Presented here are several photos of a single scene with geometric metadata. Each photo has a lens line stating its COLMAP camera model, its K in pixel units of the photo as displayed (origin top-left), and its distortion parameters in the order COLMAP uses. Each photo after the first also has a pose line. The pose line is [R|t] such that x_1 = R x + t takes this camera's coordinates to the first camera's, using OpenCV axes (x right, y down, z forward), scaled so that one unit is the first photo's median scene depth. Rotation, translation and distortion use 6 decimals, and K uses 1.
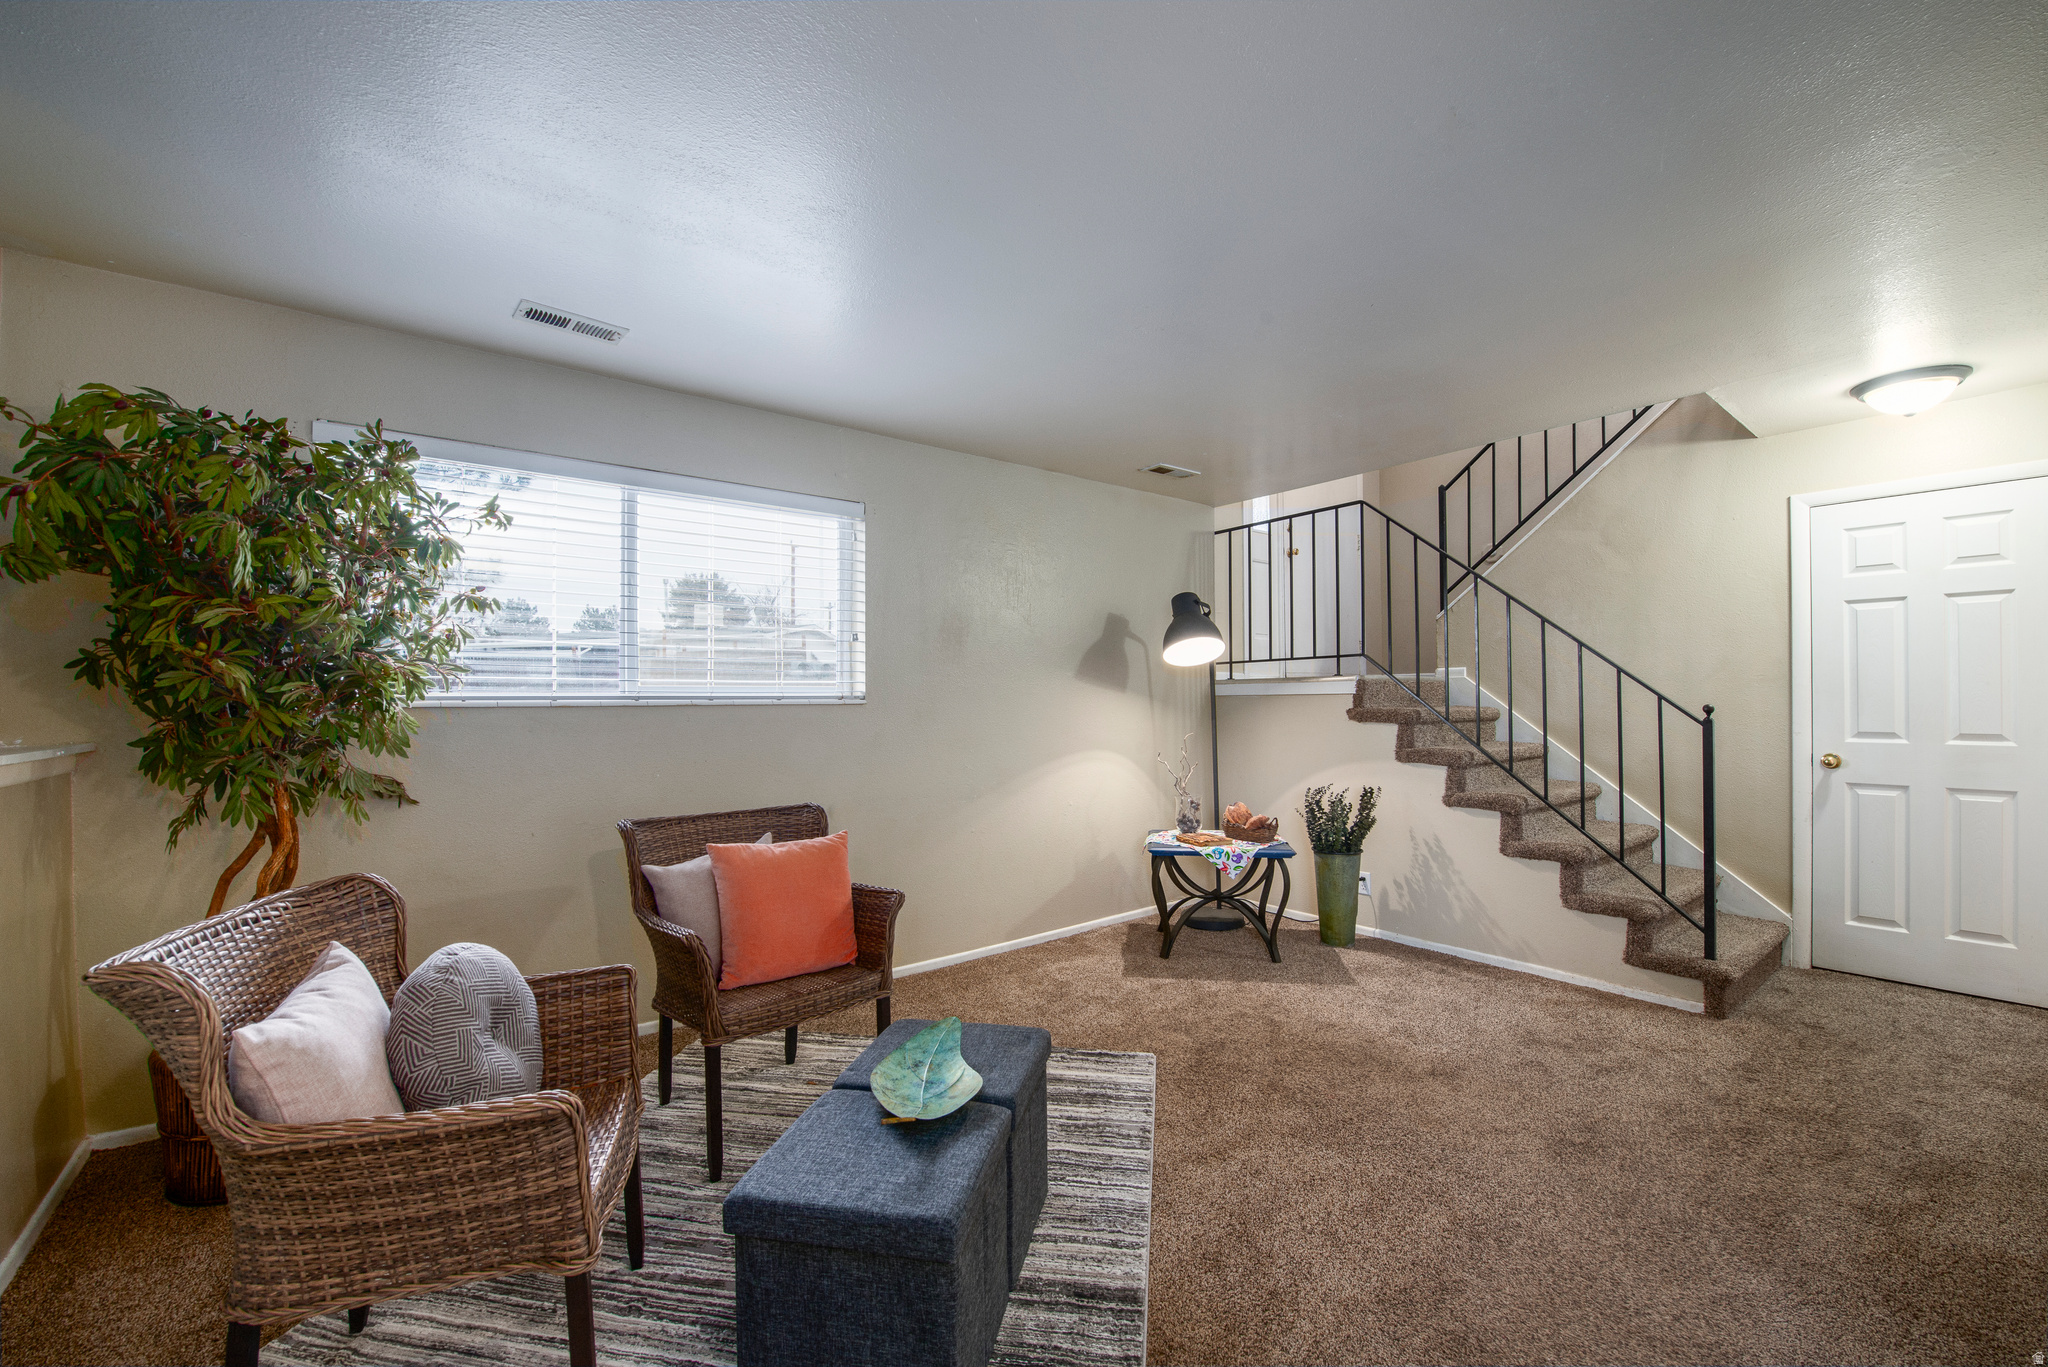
lens RADIAL K [[820.6, 0, 1022.6], [0, 820.6, 711.7], [0, 0, 1]] dist [0.000068, 0.000000]
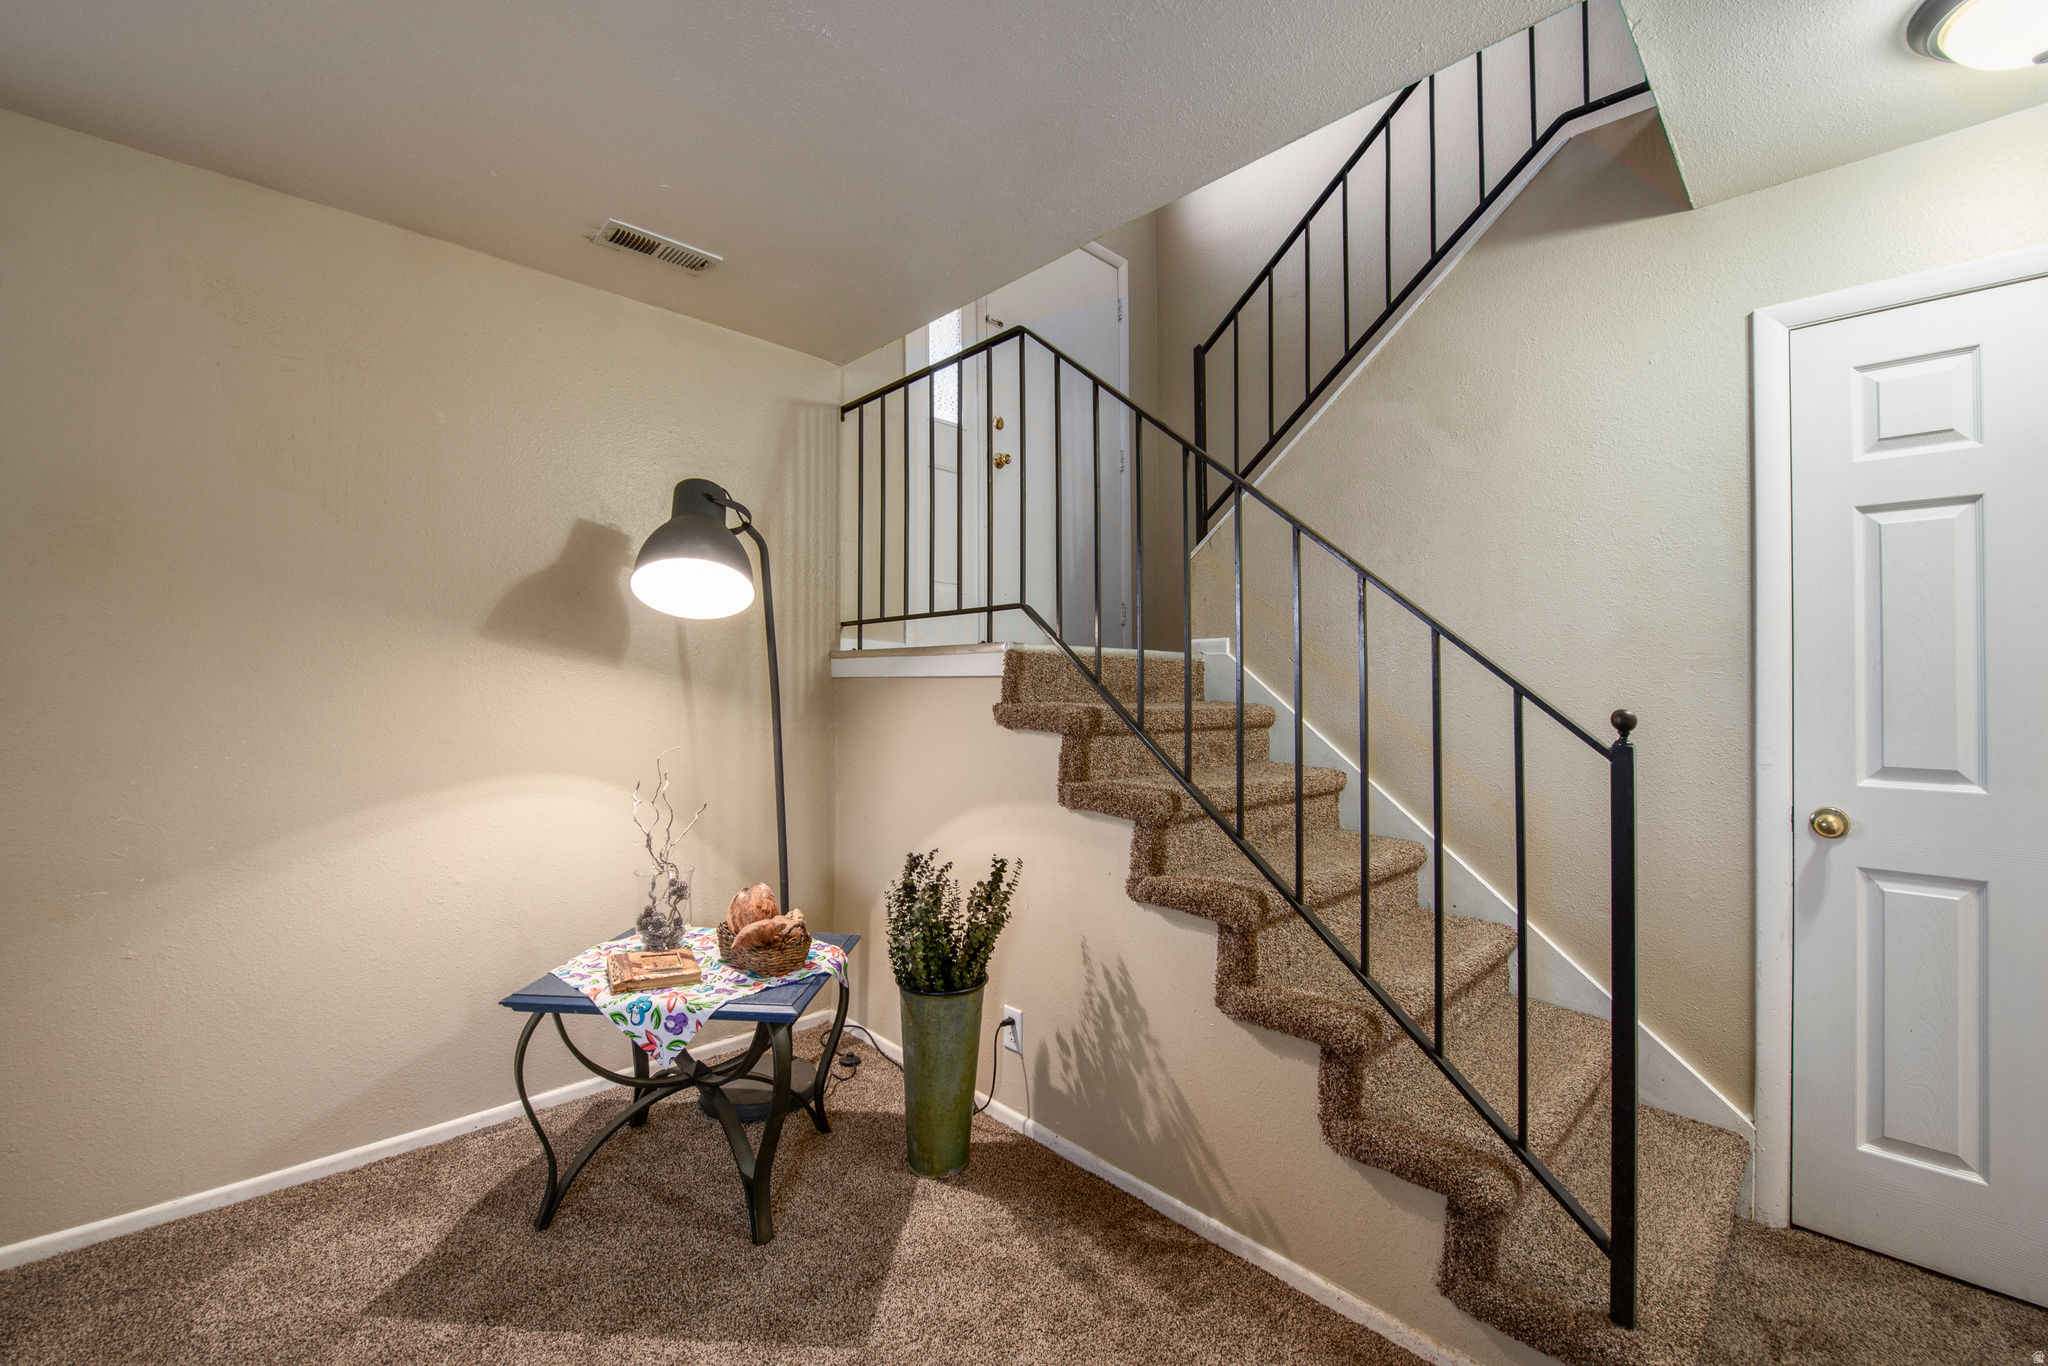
lens RADIAL K [[819.7, 0, 1024.0], [0, 819.7, 683.0], [0, 0, 1]] dist [-0.007735, -0.000249]
pose [[0.993901, 0.017792, 0.108836, 0.397962], [-0.015746, 0.999683, -0.019622, -0.008030], [-0.109150, 0.017788, 0.993866, 0.507912]]
